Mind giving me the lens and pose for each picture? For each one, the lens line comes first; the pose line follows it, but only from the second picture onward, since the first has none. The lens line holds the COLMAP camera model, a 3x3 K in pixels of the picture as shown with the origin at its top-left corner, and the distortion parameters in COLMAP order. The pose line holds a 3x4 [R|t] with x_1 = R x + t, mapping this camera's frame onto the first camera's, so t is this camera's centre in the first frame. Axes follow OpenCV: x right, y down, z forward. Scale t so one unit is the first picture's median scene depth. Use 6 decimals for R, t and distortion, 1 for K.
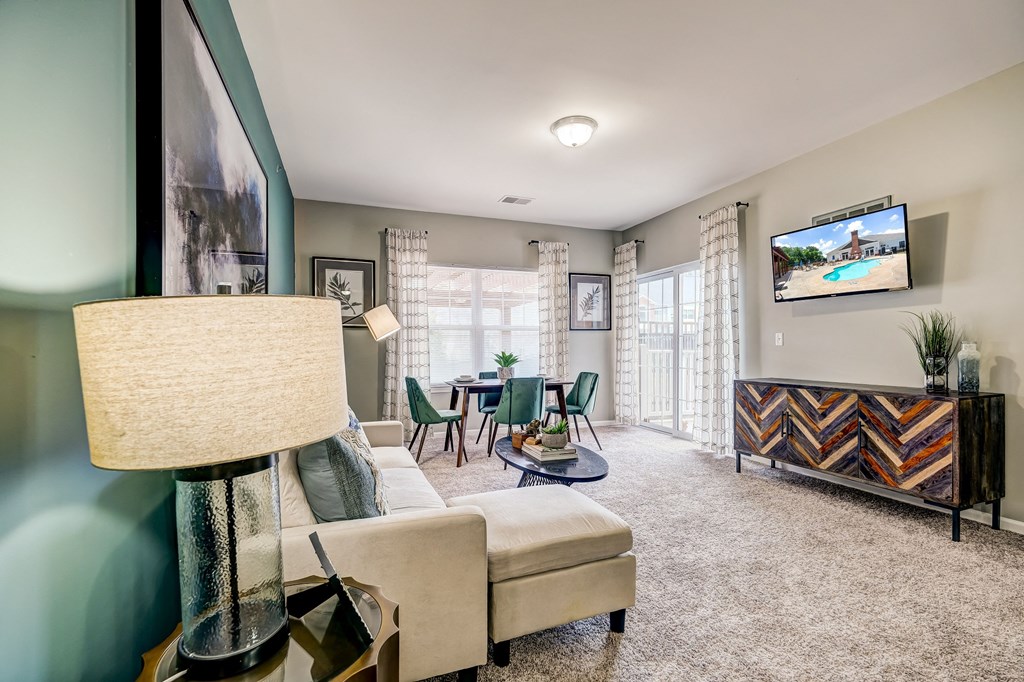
lens RADIAL K [[462.6, 0, 502.0], [0, 462.6, 345.5], [0, 0, 1]] dist [-0.002249, 0.000834]
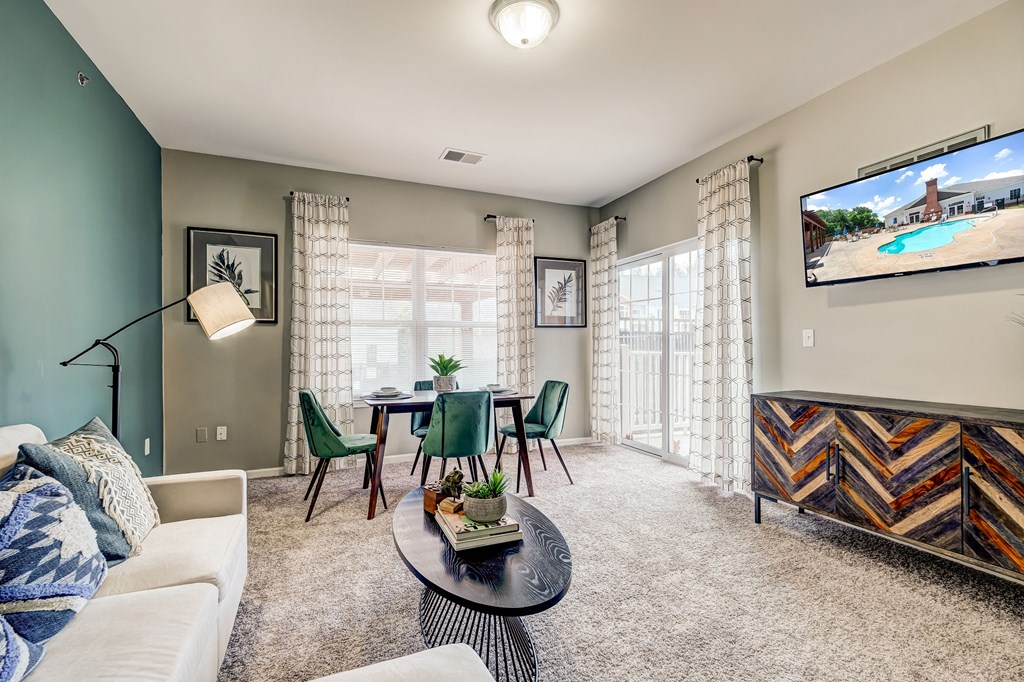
lens RADIAL K [[462.6, 0, 510.8], [0, 462.6, 342.4], [0, 0, 1]] dist [-0.002249, 0.000834]
pose [[0.998173, -0.000448, 0.060425, 0.067306], [0.000848, 0.999978, -0.006586, -0.001658], [-0.060420, 0.006626, 0.998151, 0.243057]]
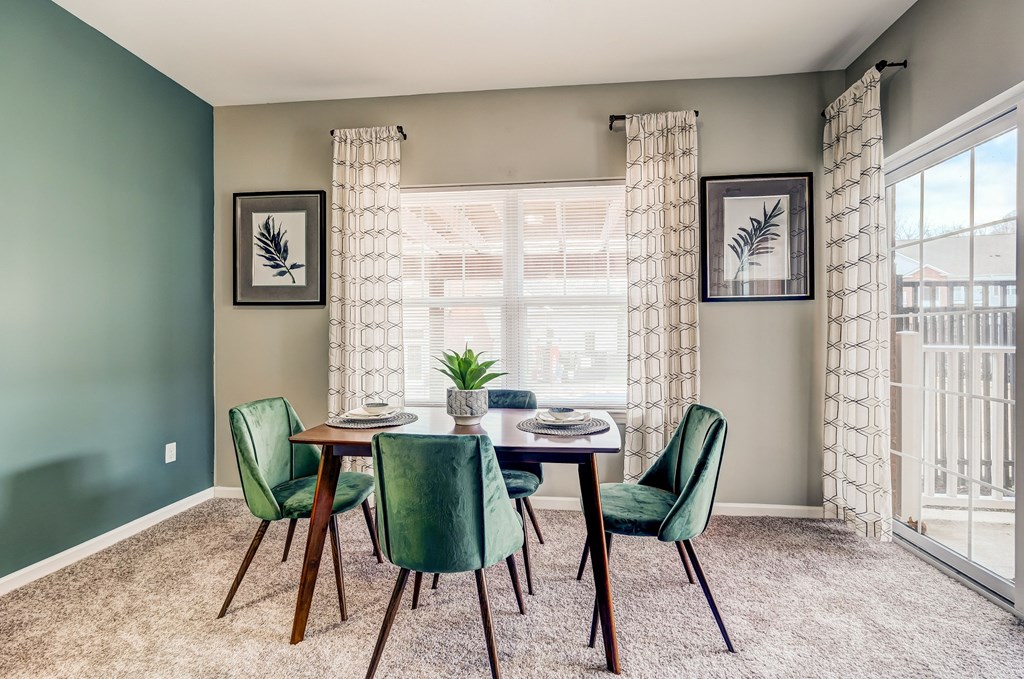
lens RADIAL K [[462.6, 0, 509.4], [0, 462.6, 333.5], [0, 0, 1]] dist [-0.002249, 0.000834]
pose [[0.903770, 0.000092, -0.428019, 0.210879], [0.000879, 0.999997, 0.002071, -0.003075], [0.428018, -0.002248, 0.903768, 0.624723]]
